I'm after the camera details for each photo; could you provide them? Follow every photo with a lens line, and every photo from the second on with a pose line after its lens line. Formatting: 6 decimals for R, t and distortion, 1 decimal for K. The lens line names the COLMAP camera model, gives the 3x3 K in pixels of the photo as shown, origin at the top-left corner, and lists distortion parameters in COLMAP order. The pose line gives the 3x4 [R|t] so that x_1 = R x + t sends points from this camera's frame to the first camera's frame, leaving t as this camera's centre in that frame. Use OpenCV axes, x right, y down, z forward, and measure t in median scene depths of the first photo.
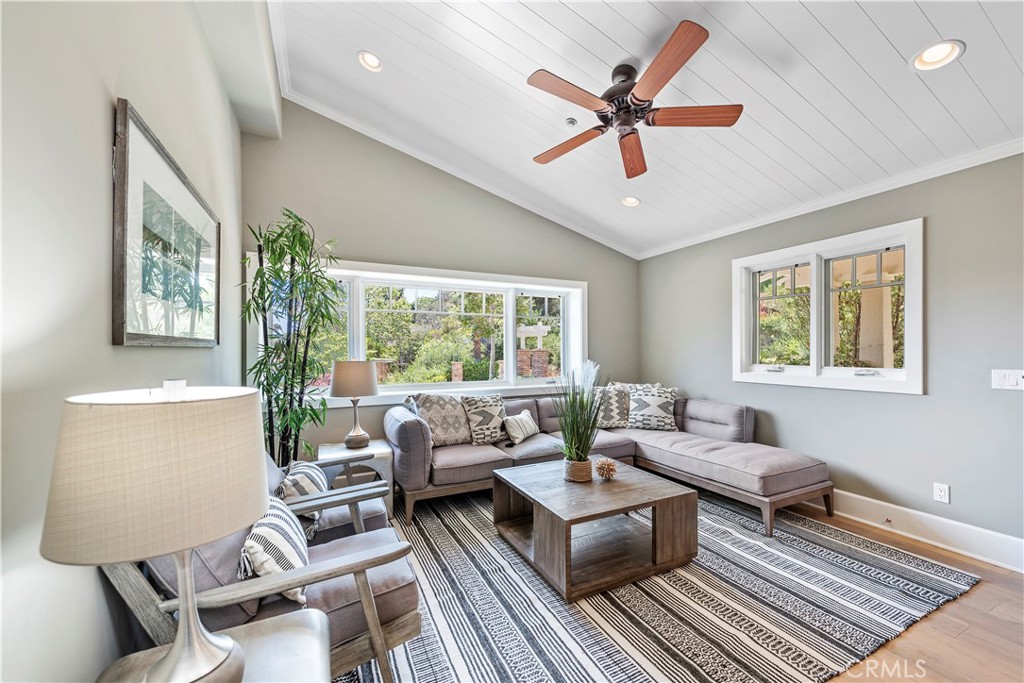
lens RADIAL K [[402.3, 0, 514.9], [0, 402.3, 352.5], [0, 0, 1]] dist [0.000622, 0.000052]
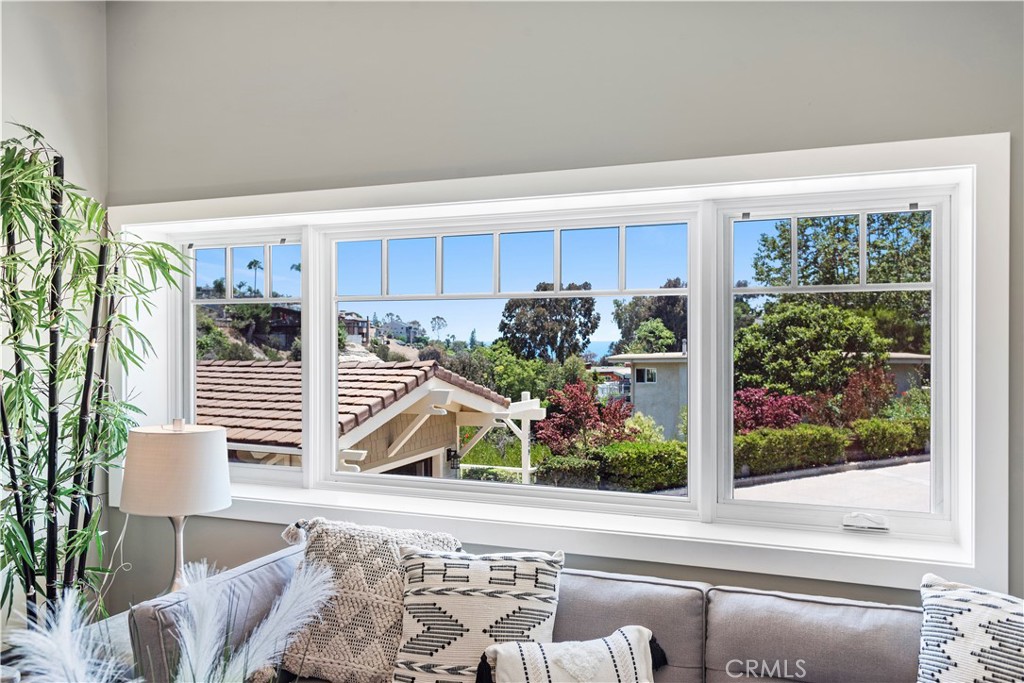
lens RADIAL K [[789.1, 0, 516.5], [0, 789.1, 343.1], [0, 0, 1]] dist [0.039490, -0.004819]
pose [[0.671284, 0.010944, -0.741119, 0.441084], [-0.005586, 0.999937, 0.009707, -0.073536], [0.741179, -0.002376, 0.671304, 0.630185]]
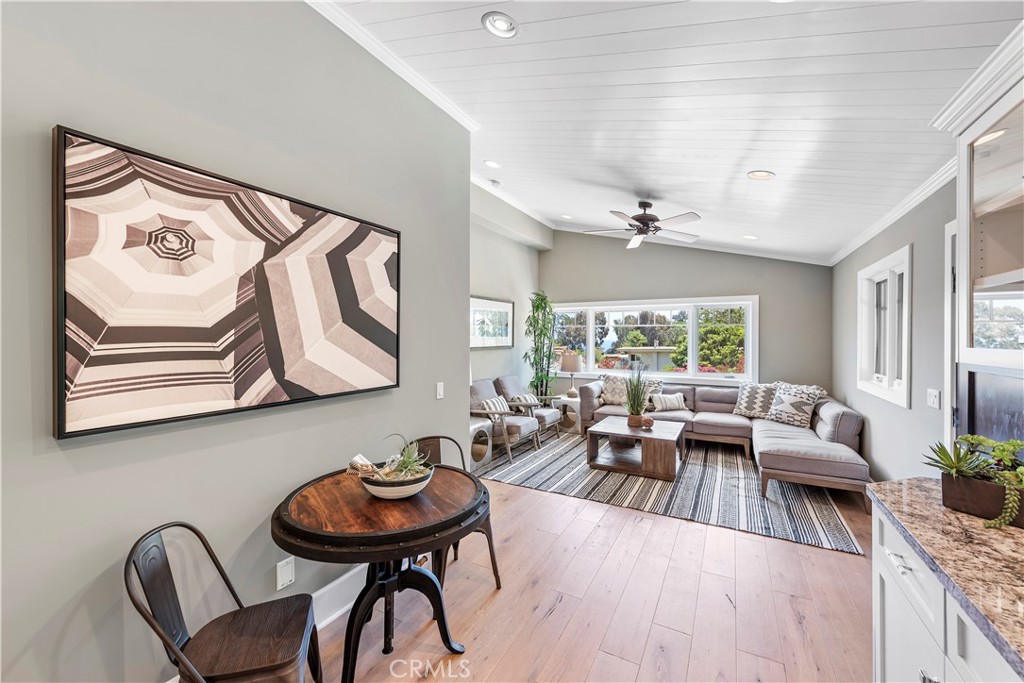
lens RADIAL K [[402.4, 0, 512.0], [0, 402.4, 341.5], [0, 0, 1]] dist [0.018617, -0.000085]
pose [[0.576738, 0.013823, -0.816812, 0.977951], [-0.011148, 0.999897, 0.009050, -0.054820], [0.816853, 0.003886, 0.576833, -0.375967]]
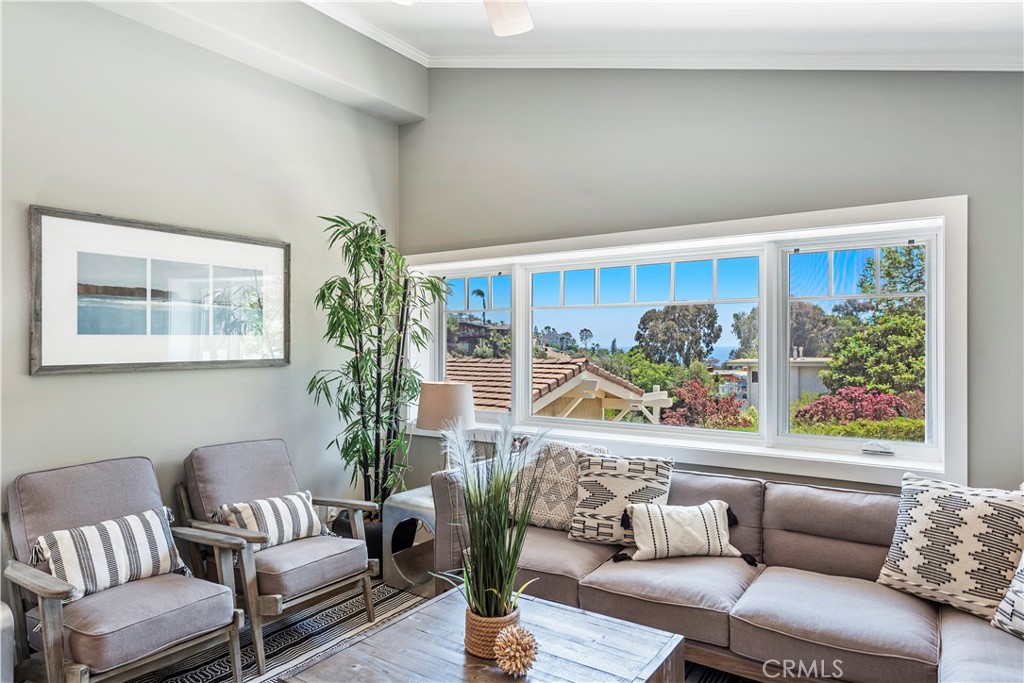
lens RADIAL K [[632.3, 0, 508.4], [0, 632.3, 345.8], [0, 0, 1]] dist [0.005587, 0.001154]
pose [[0.493172, 0.006866, -0.869905, 0.633824], [-0.007283, 0.999966, 0.003763, -0.048249], [0.869901, 0.004479, 0.493205, 0.464817]]
